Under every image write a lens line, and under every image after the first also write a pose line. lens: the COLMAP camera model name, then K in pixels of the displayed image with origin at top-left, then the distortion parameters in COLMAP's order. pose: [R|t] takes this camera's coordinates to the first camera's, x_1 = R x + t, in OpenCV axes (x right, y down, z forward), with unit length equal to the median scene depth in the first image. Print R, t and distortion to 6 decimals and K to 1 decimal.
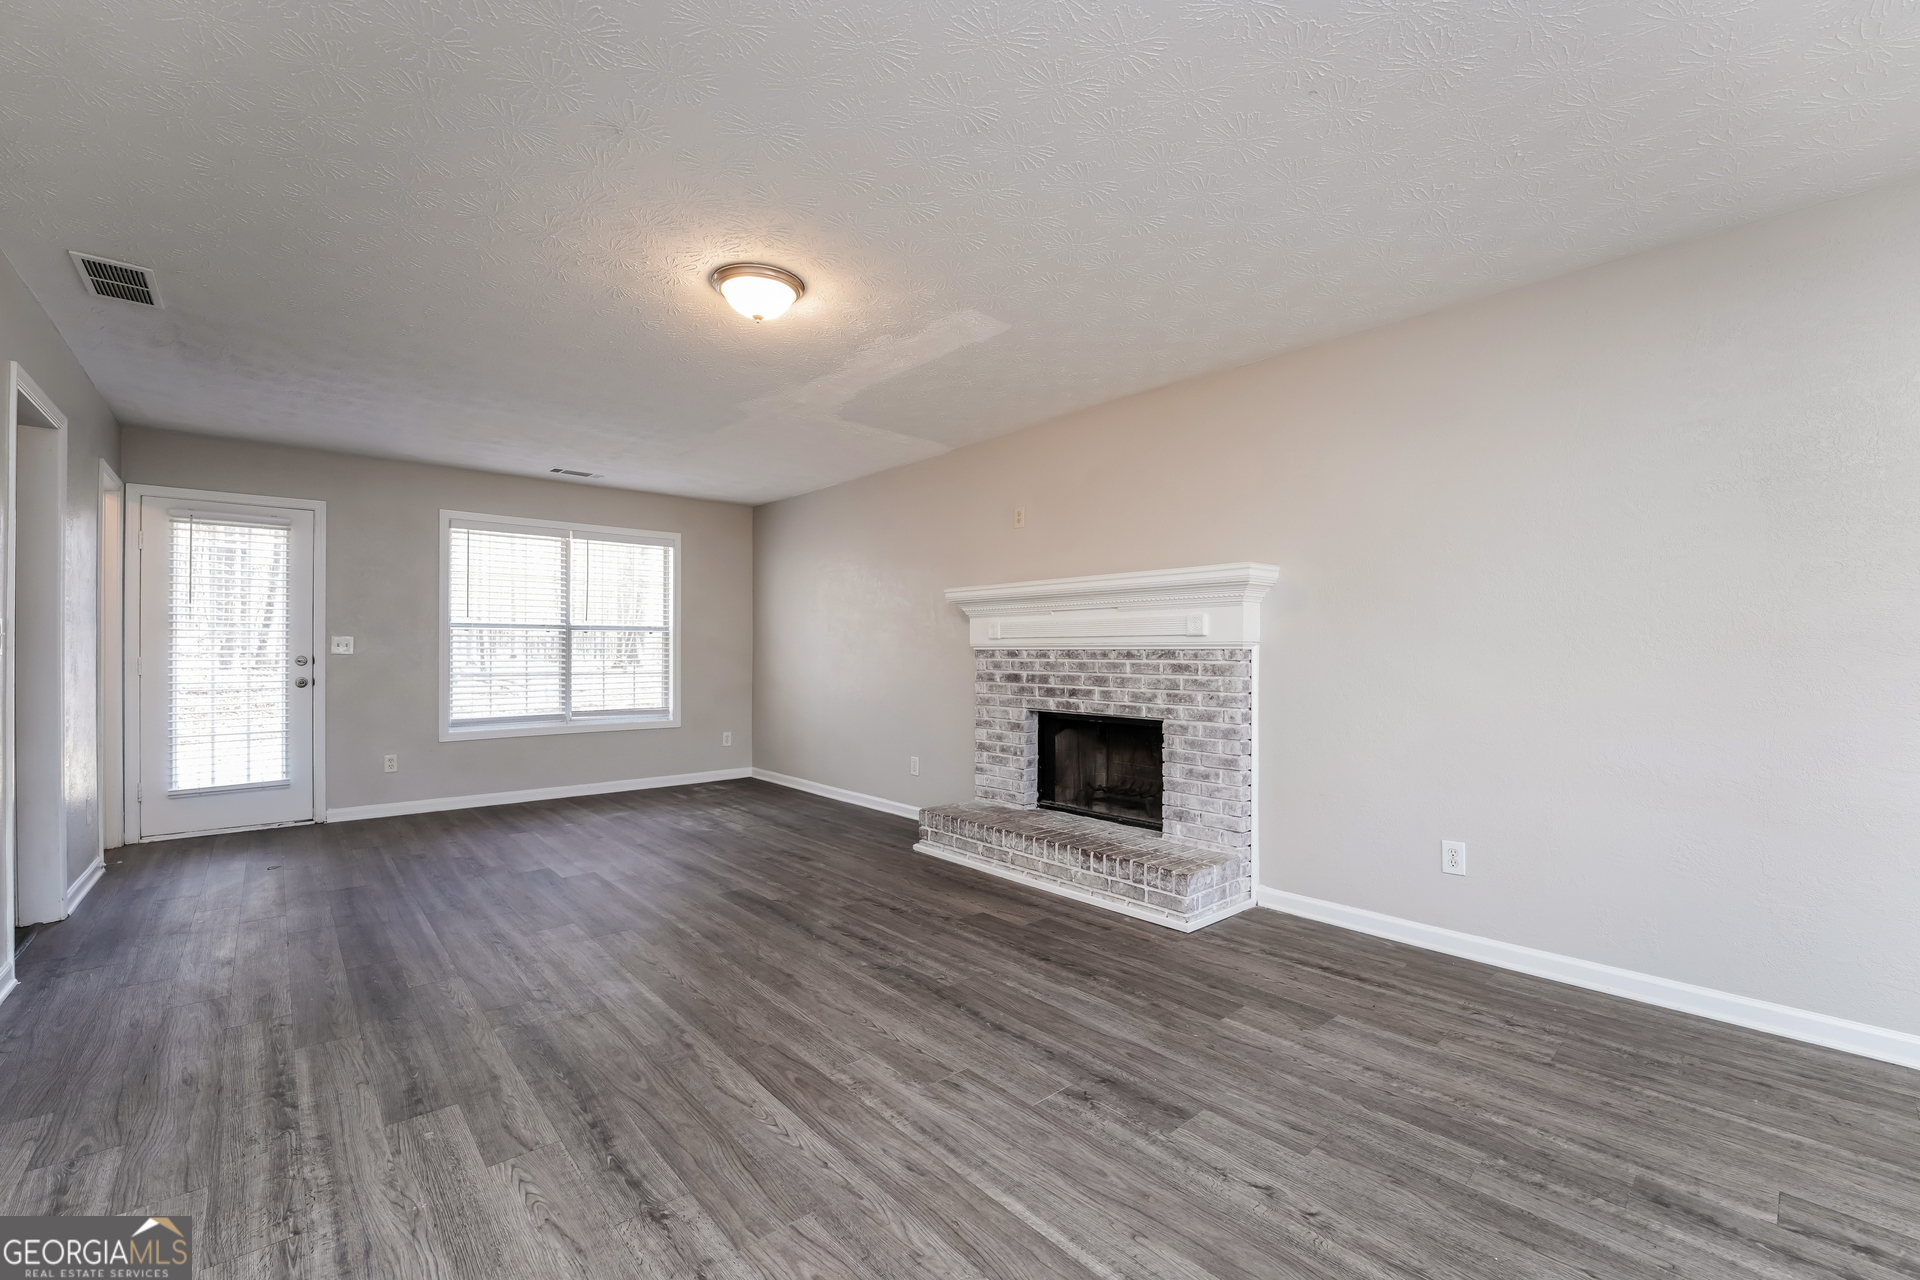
lens RADIAL K [[779.8, 0, 965.5], [0, 779.8, 643.9], [0, 0, 1]] dist [-0.024757, 0.000133]
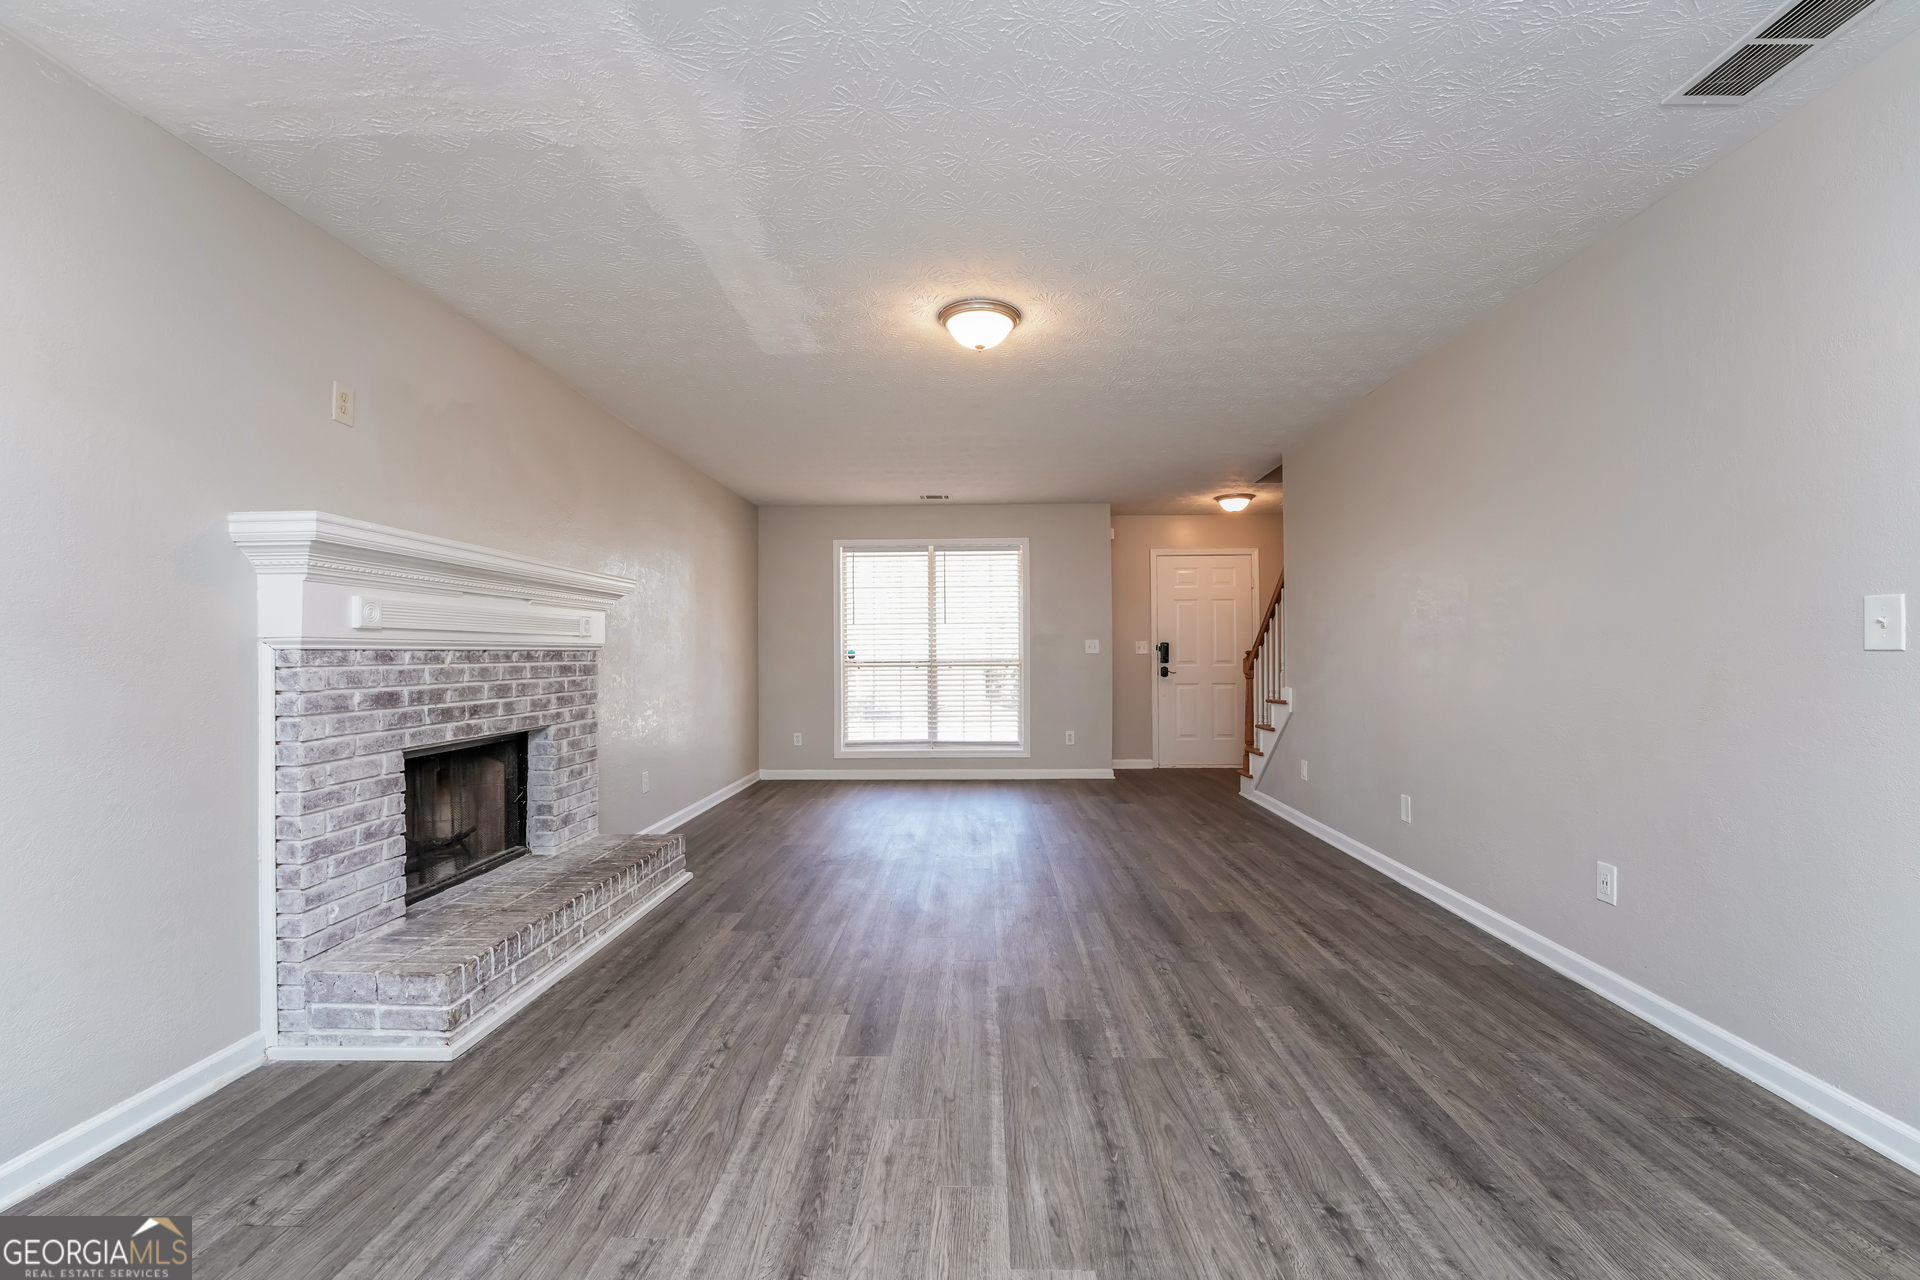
lens RADIAL K [[779.8, 0, 965.5], [0, 779.8, 643.9], [0, 0, 1]] dist [-0.024757, 0.000133]
pose [[-0.724923, 0.012537, 0.688716, -0.684190], [0.000455, 0.999843, -0.017722, 0.014746], [-0.688830, -0.012534, -0.724815, 1.227523]]
